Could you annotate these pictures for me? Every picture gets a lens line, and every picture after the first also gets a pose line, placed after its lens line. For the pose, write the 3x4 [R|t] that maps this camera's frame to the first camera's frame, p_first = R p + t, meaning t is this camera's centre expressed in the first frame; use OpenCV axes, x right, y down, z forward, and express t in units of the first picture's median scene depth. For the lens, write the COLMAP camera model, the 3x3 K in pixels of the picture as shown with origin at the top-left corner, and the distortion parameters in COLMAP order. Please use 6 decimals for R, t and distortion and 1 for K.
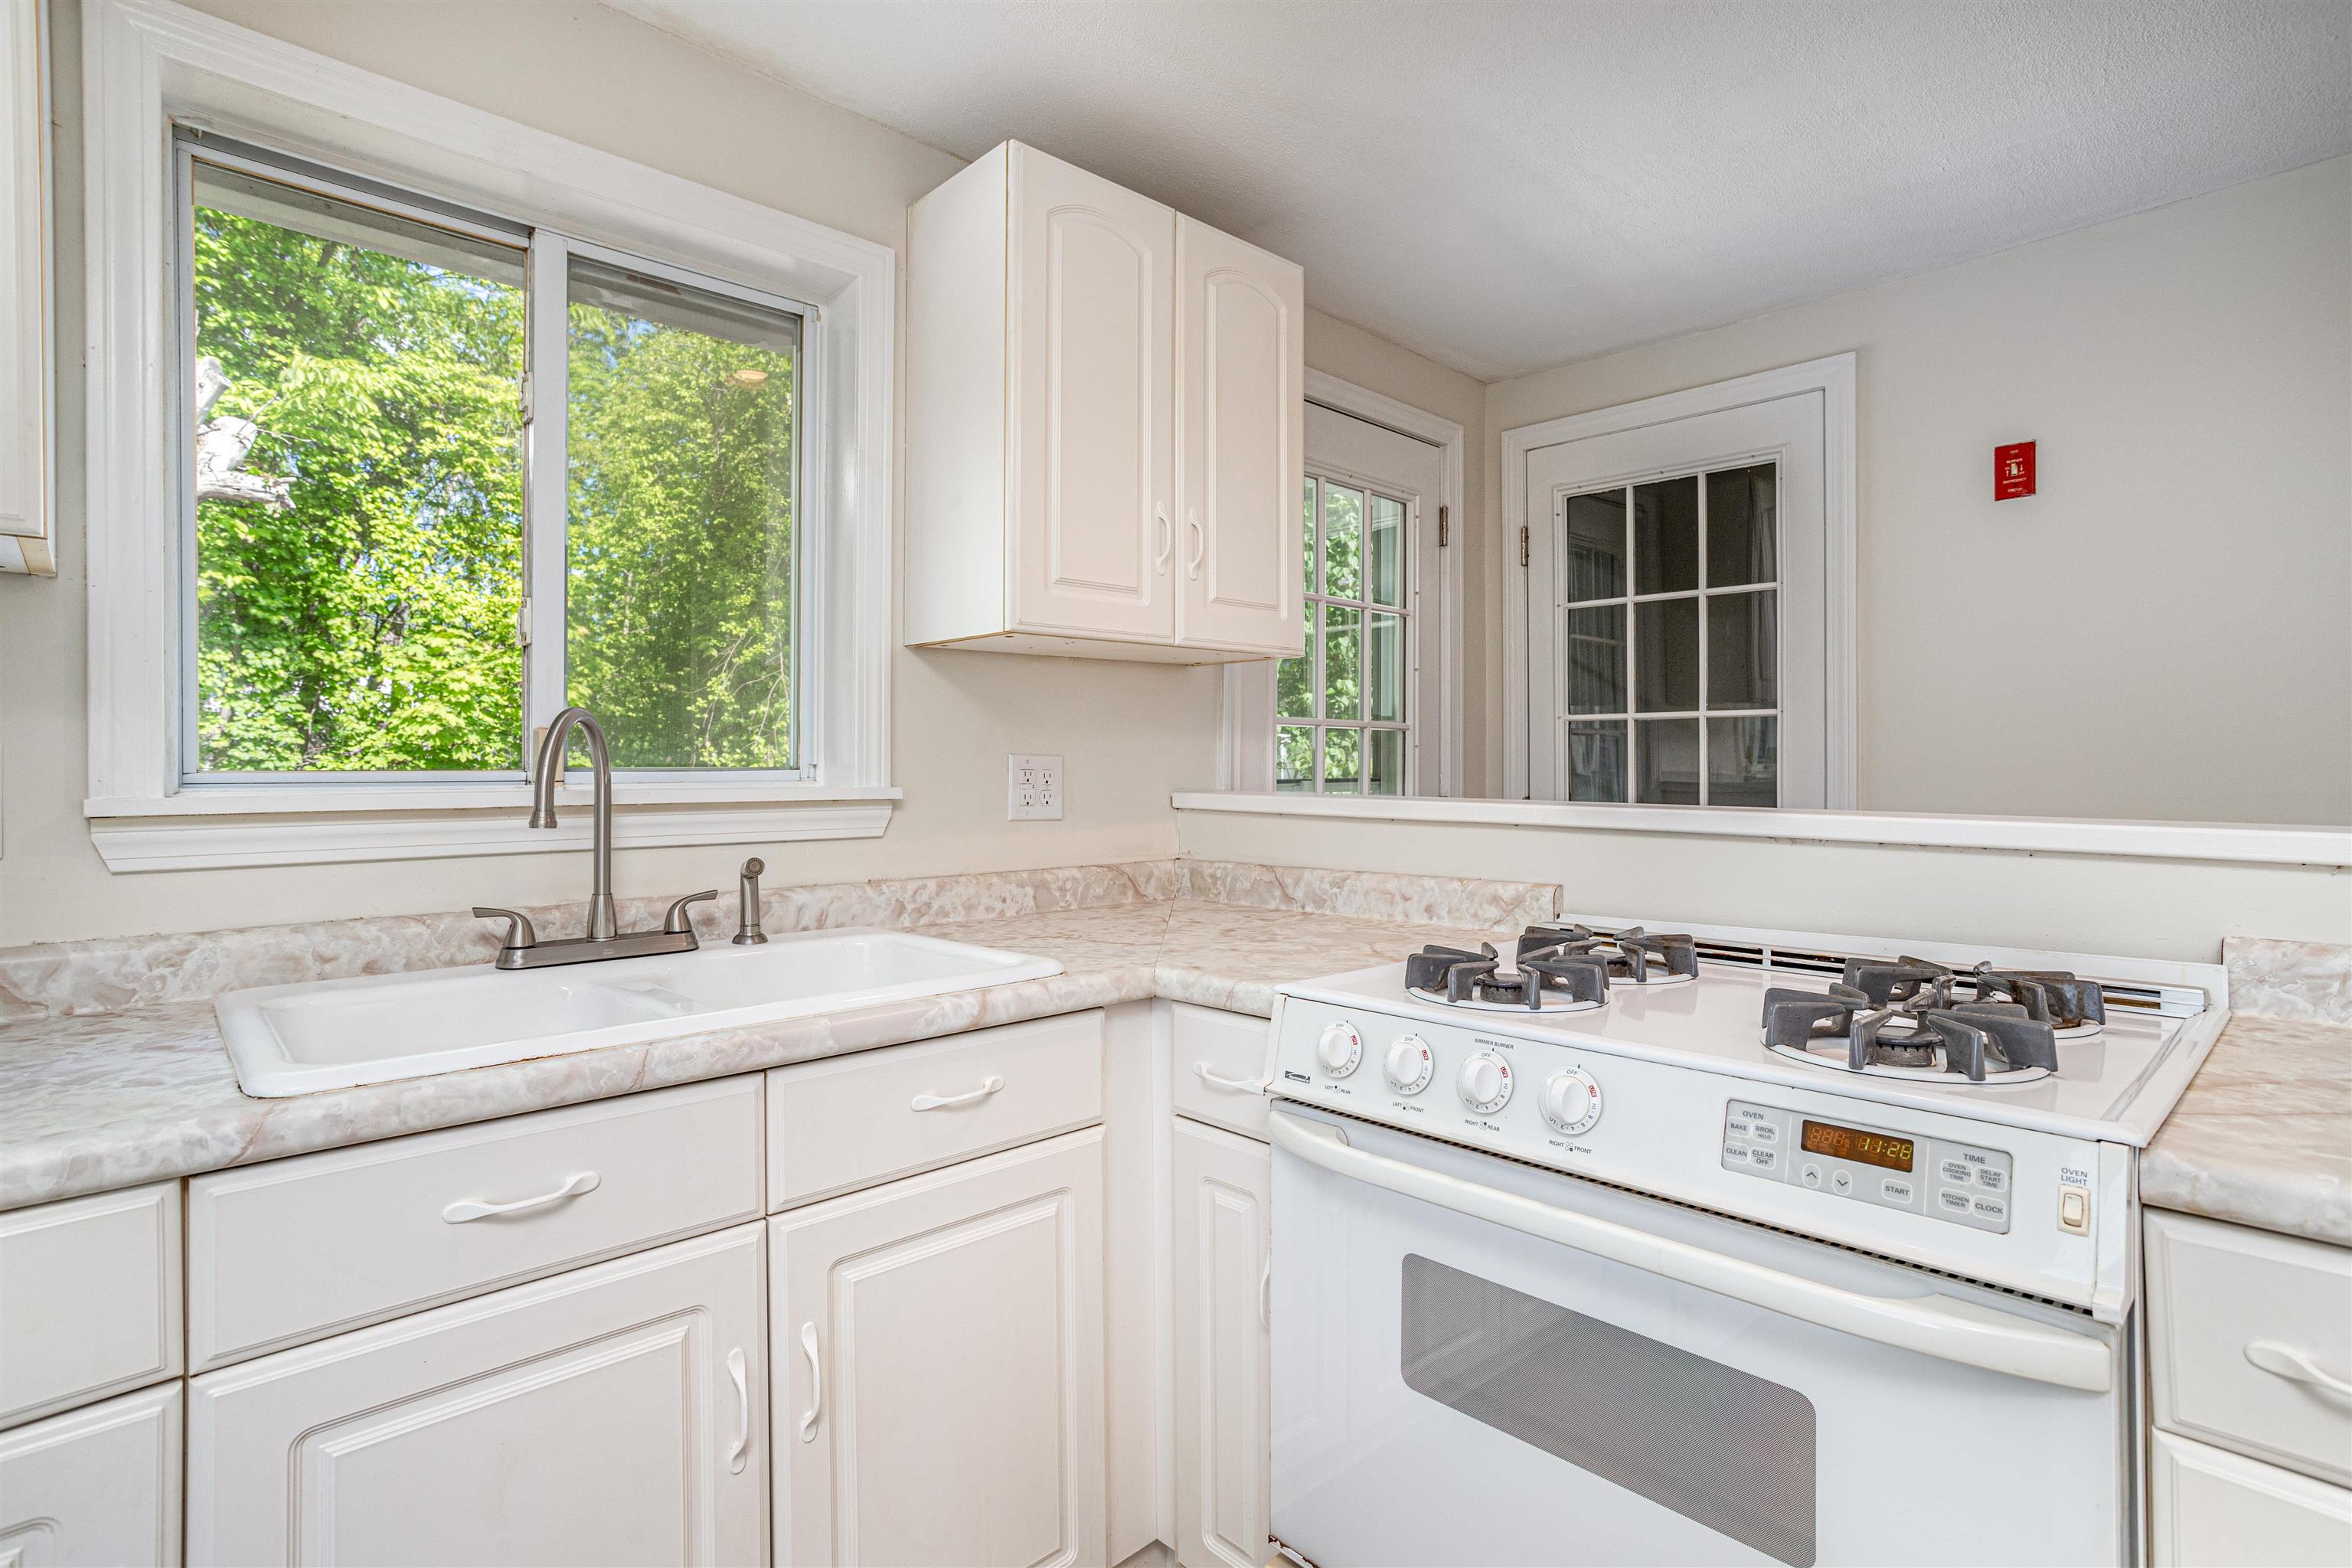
lens RADIAL K [[1138.0, 0, 1186.3], [0, 1138.0, 788.3], [0, 0, 1]] dist [-0.027704, 0.001909]
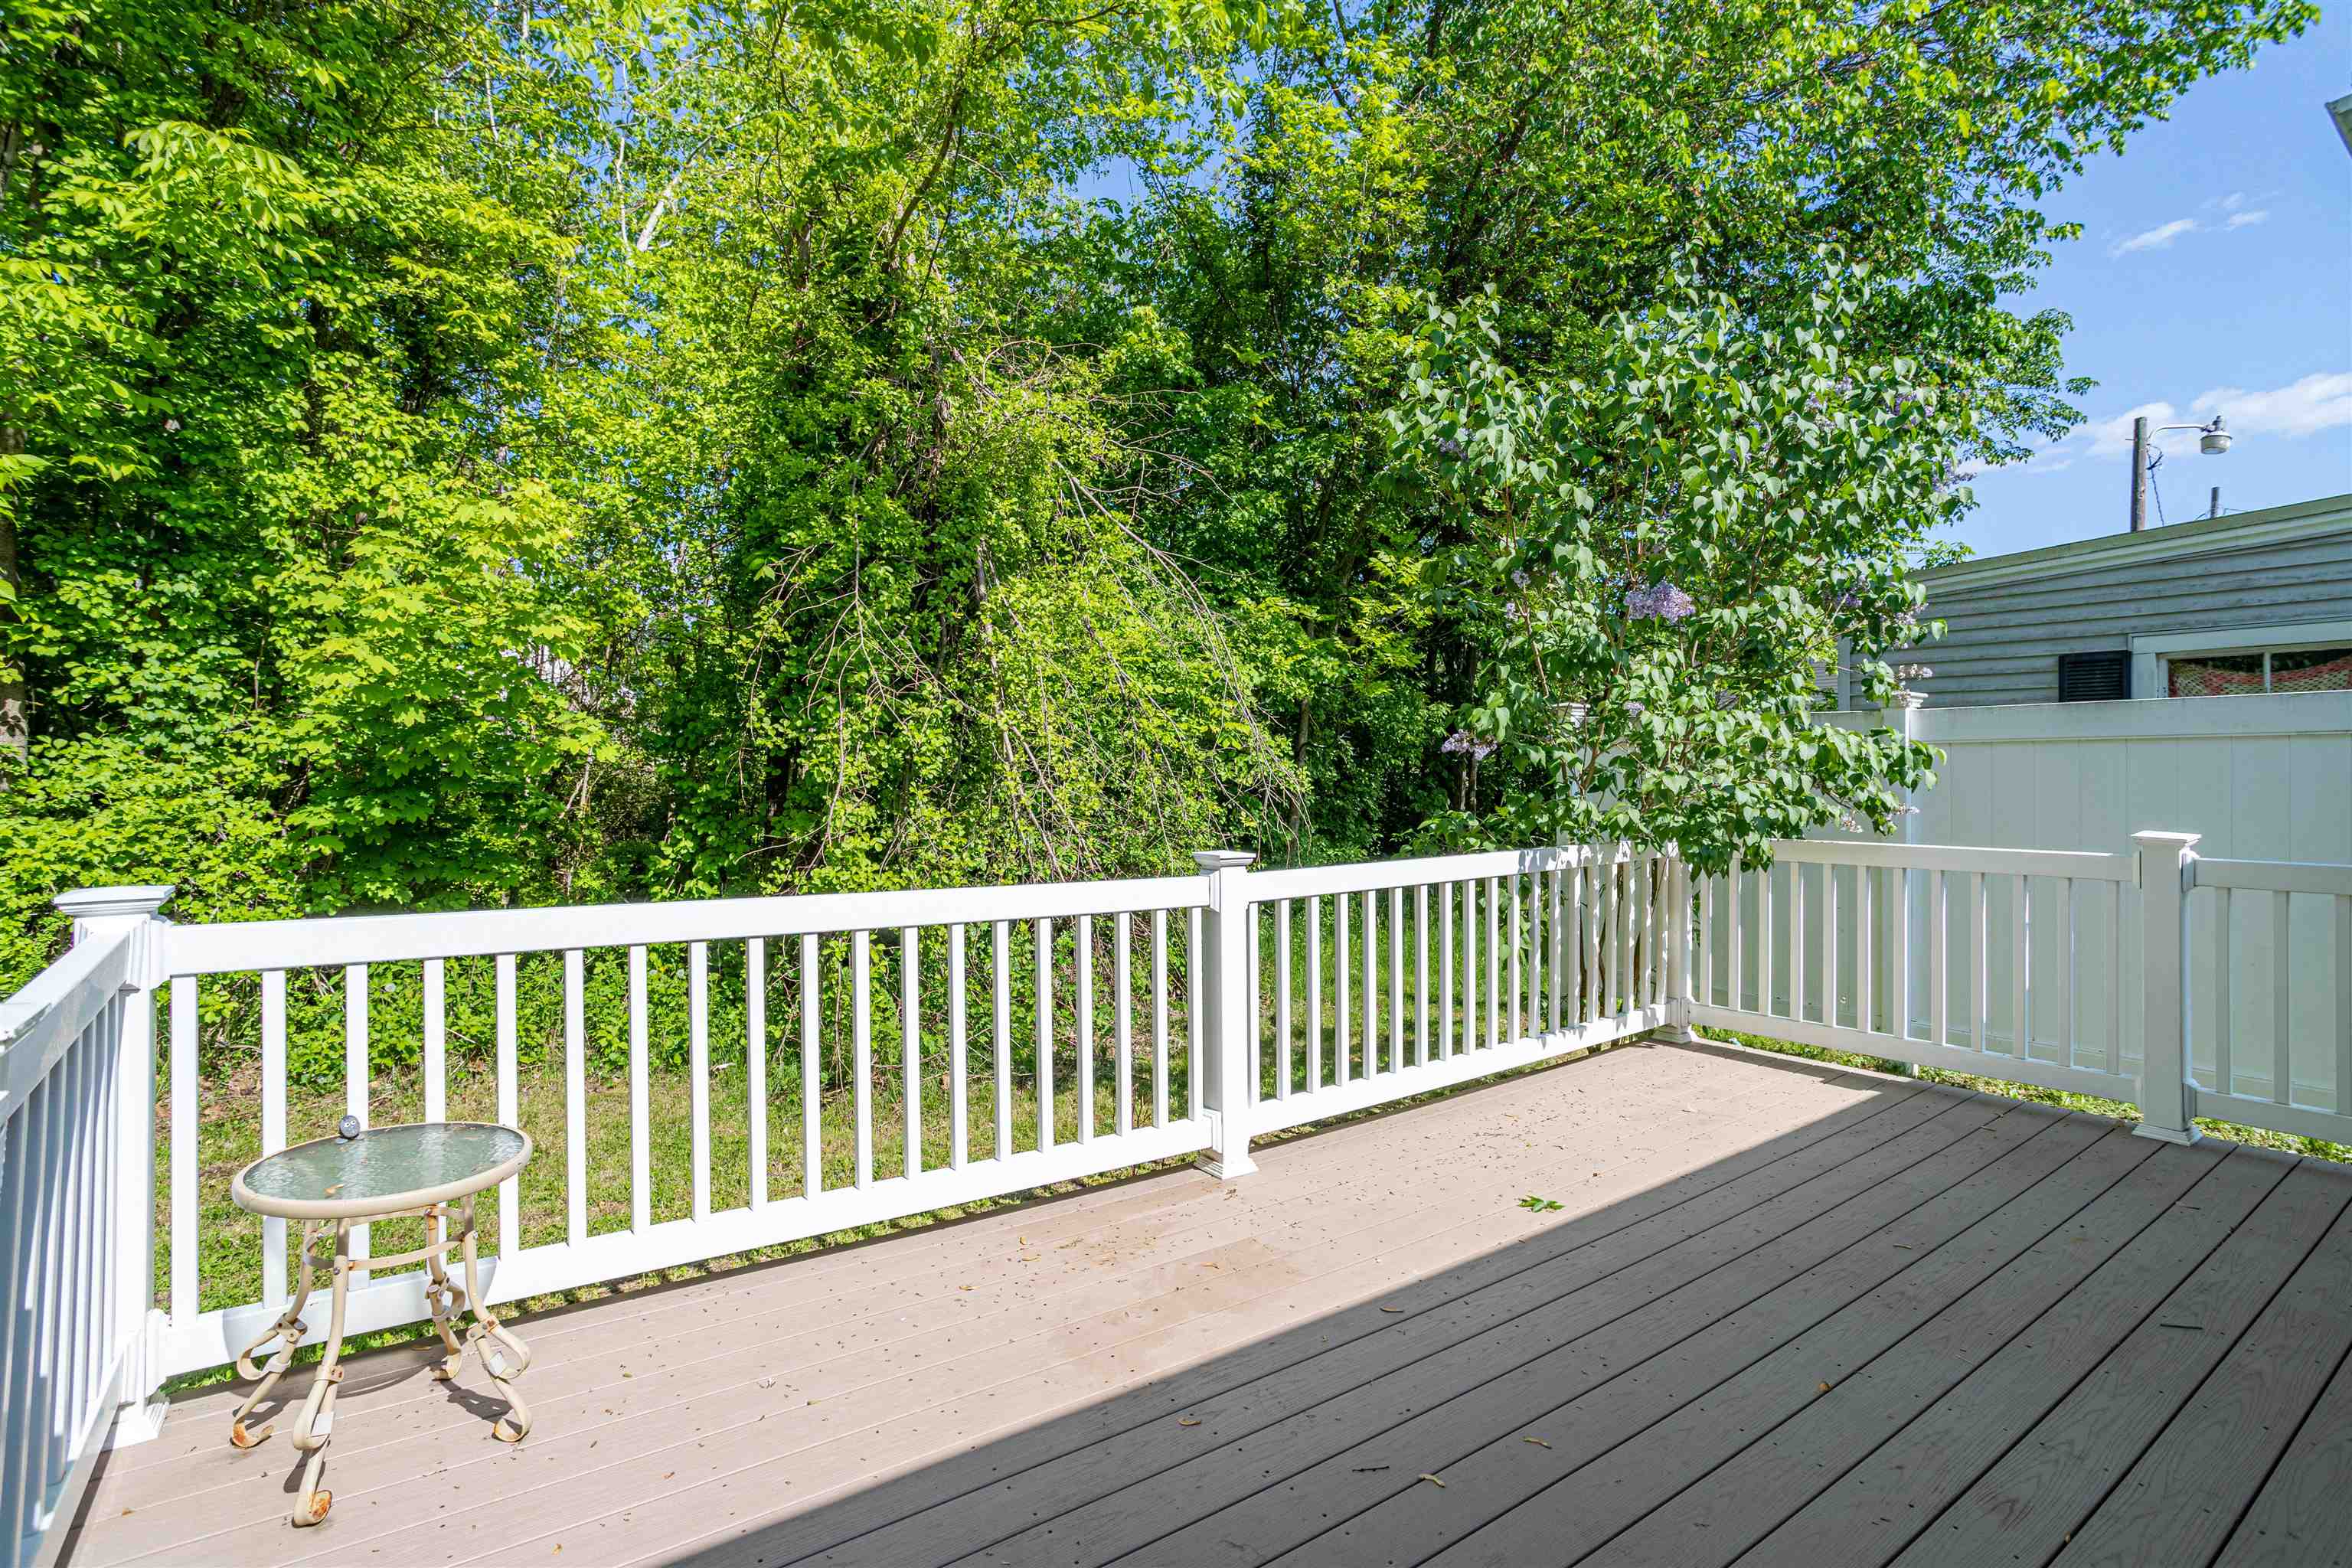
lens RADIAL K [[1138.0, 0, 1175.1], [0, 1138.0, 770.0], [0, 0, 1]] dist [-0.027704, 0.001909]
pose [[0.991572, 0.012846, -0.128918, -0.081904], [-0.013396, 0.999904, -0.003405, -0.000222], [0.128862, 0.005103, 0.991649, 0.353993]]
